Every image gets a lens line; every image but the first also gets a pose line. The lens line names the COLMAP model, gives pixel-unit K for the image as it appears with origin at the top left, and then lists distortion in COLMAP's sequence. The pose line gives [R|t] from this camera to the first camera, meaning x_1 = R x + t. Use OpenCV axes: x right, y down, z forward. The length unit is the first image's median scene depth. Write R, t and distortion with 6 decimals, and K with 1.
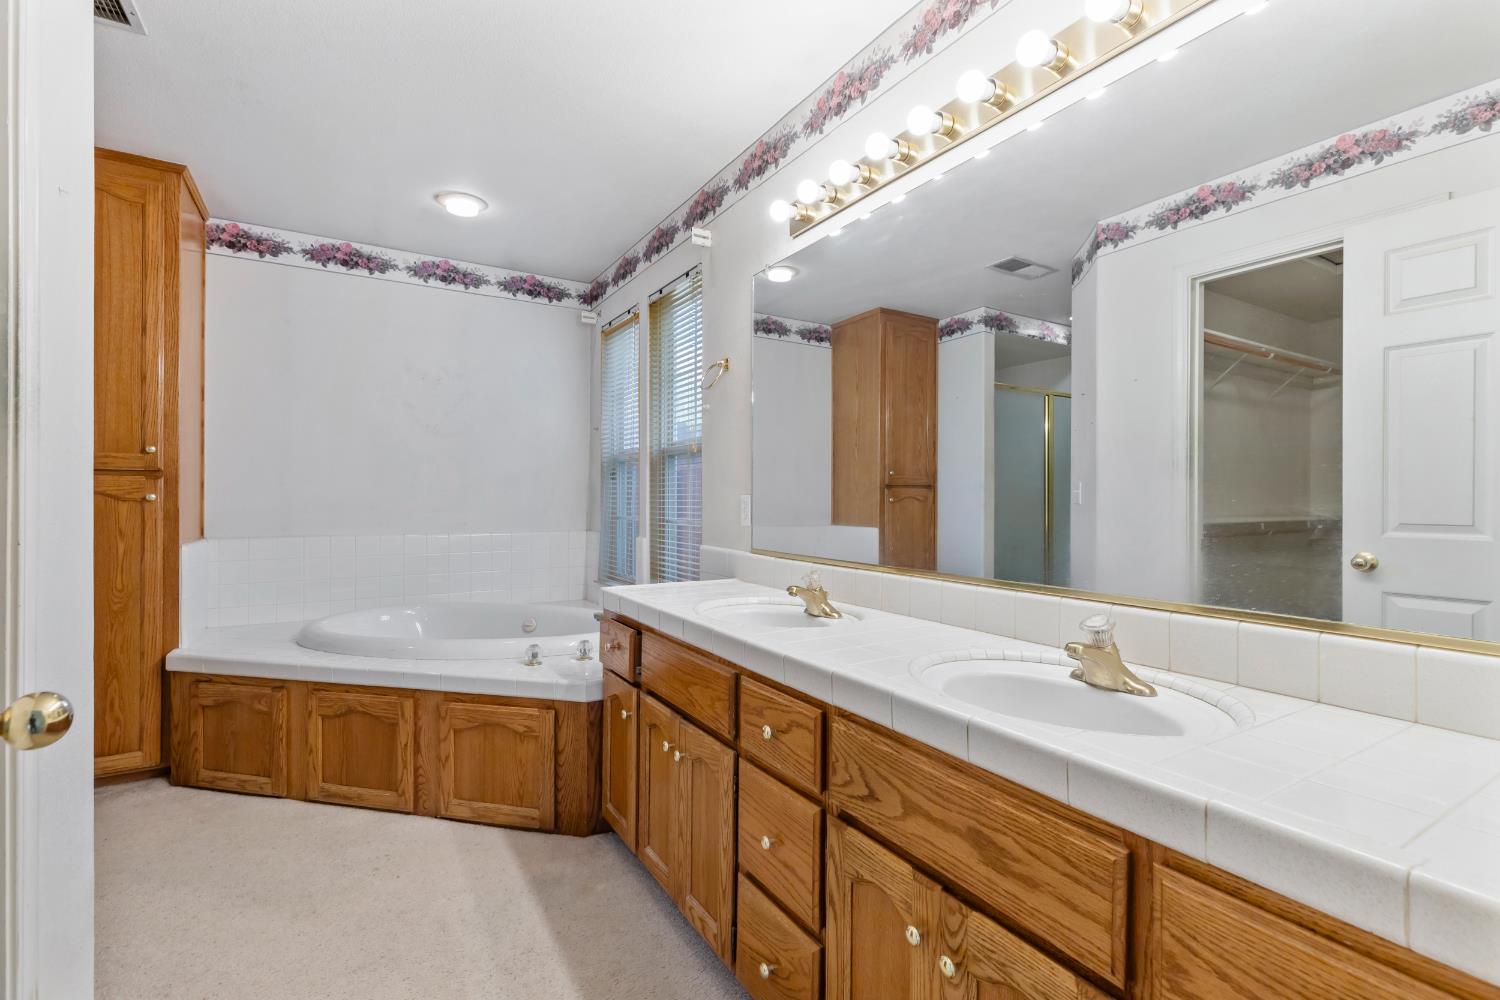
lens RADIAL K [[683.5, 0, 752.7], [0, 683.5, 499.5], [0, 0, 1]] dist [0.003809, 0.000514]
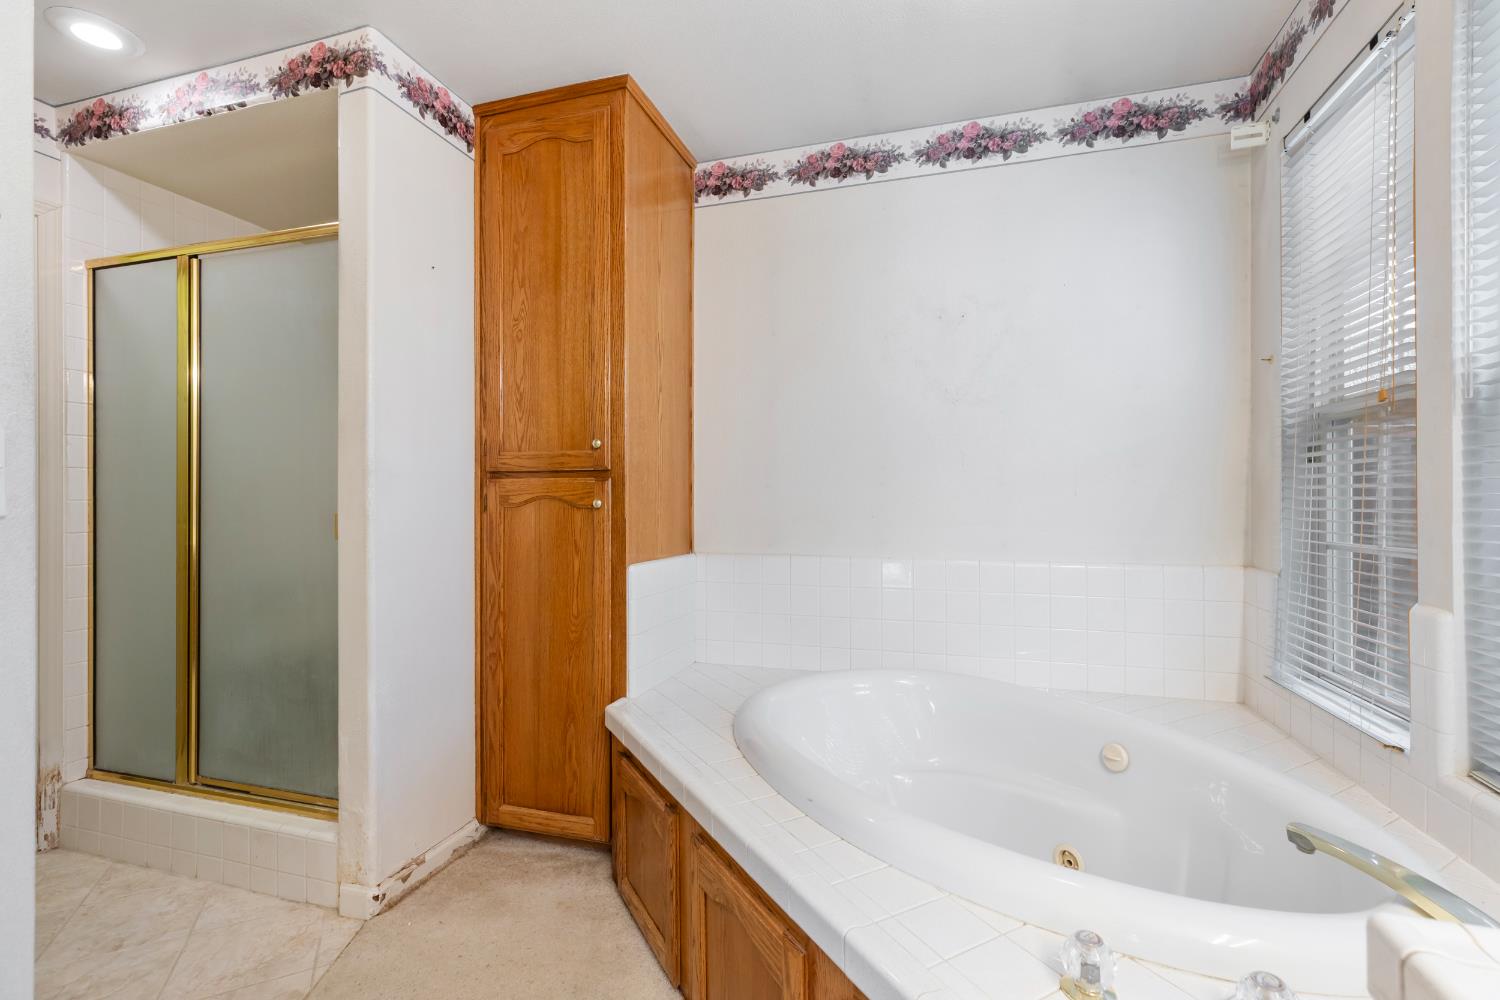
lens RADIAL K [[683.5, 0, 752.3], [0, 683.5, 497.5], [0, 0, 1]] dist [0.003809, 0.000514]
pose [[0.662961, -0.006517, -0.748626, -0.132654], [0.003155, 0.999978, -0.005911, -0.004481], [0.748647, 0.001557, 0.662967, 0.496294]]
